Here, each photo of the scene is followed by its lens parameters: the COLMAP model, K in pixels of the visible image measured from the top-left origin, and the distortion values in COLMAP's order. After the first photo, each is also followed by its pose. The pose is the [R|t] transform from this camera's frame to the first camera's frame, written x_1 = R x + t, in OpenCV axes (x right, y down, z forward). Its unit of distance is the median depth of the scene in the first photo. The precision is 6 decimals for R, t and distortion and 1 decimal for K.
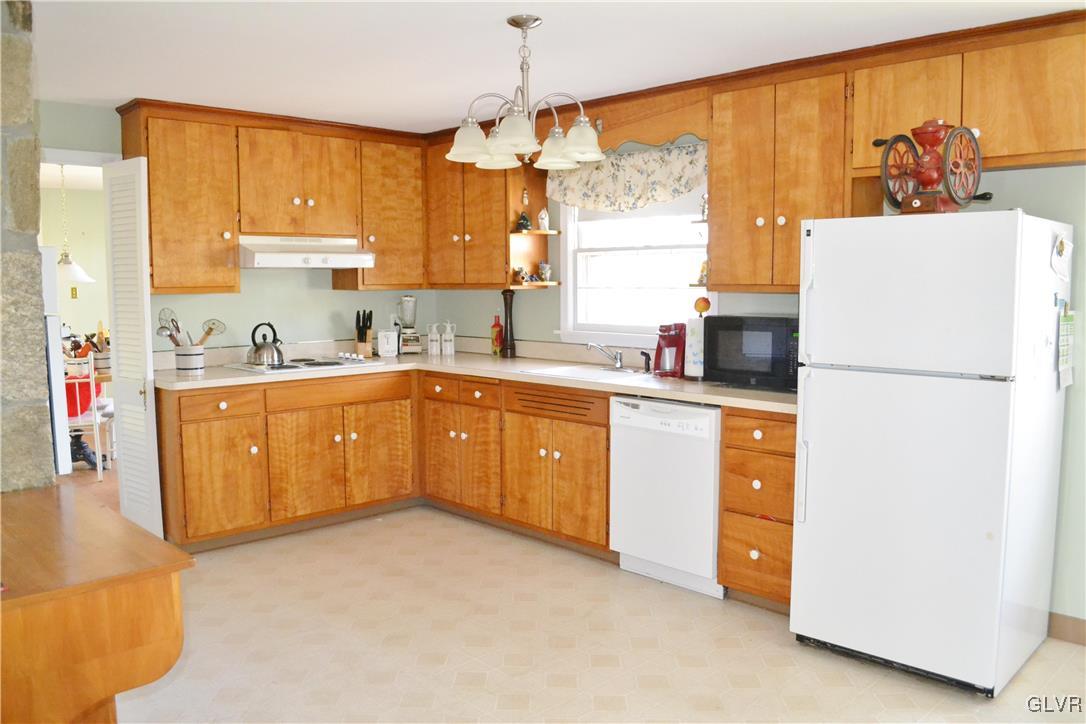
lens RADIAL K [[858.1, 0, 543.0], [0, 858.1, 362.0], [0, 0, 1]] dist [-0.072993, 0.006835]
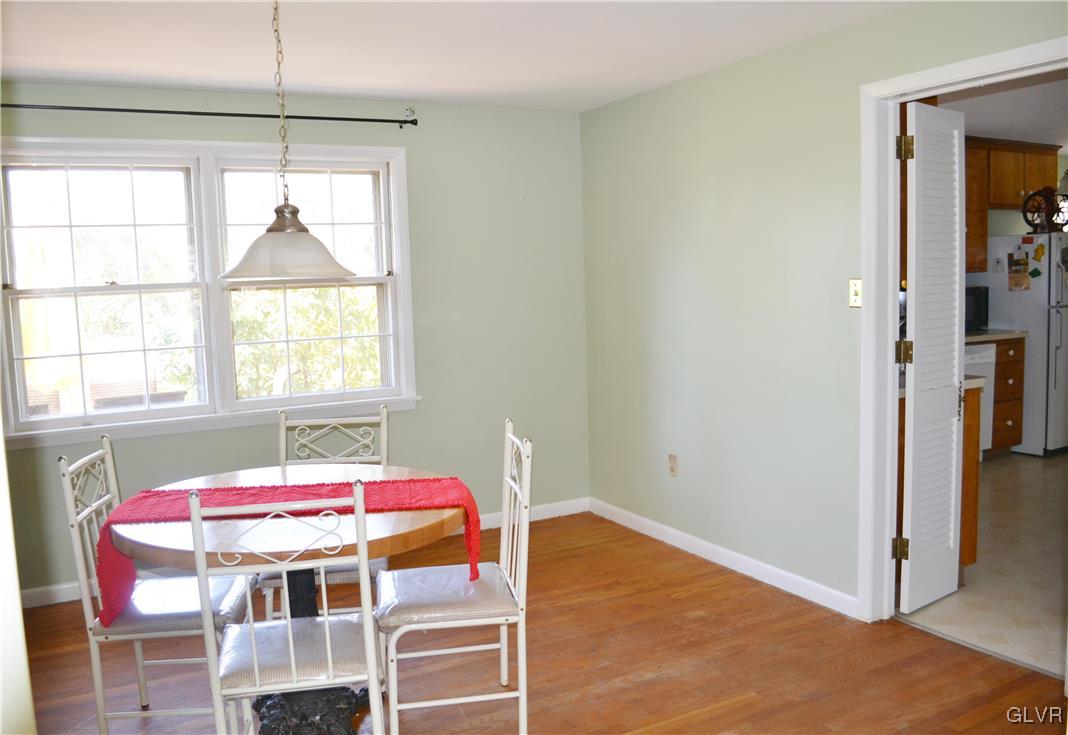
lens RADIAL K [[905.8, 0, 534.0], [0, 905.8, 367.5], [0, 0, 1]] dist [-0.074030, -0.013293]
pose [[0.283006, -0.105699, 0.953276, -1.747149], [0.120151, 0.989986, 0.074099, -0.137016], [-0.951562, 0.093567, 0.292872, 1.389550]]
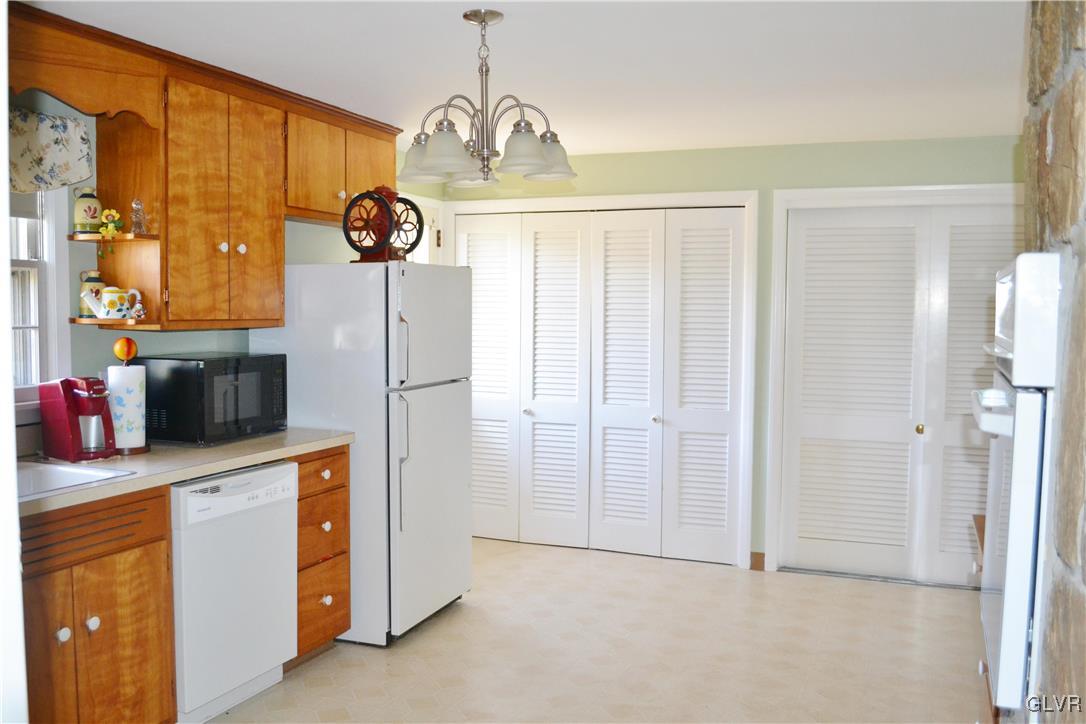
lens RADIAL K [[957.2, 0, 543.0], [0, 957.2, 362.0], [0, 0, 1]] dist [-0.035949, 0.000234]
pose [[-0.394912, -0.051591, 0.917269, -0.824587], [0.080717, 0.992613, 0.090580, -0.118959], [-0.915166, 0.109810, -0.387830, 1.169455]]
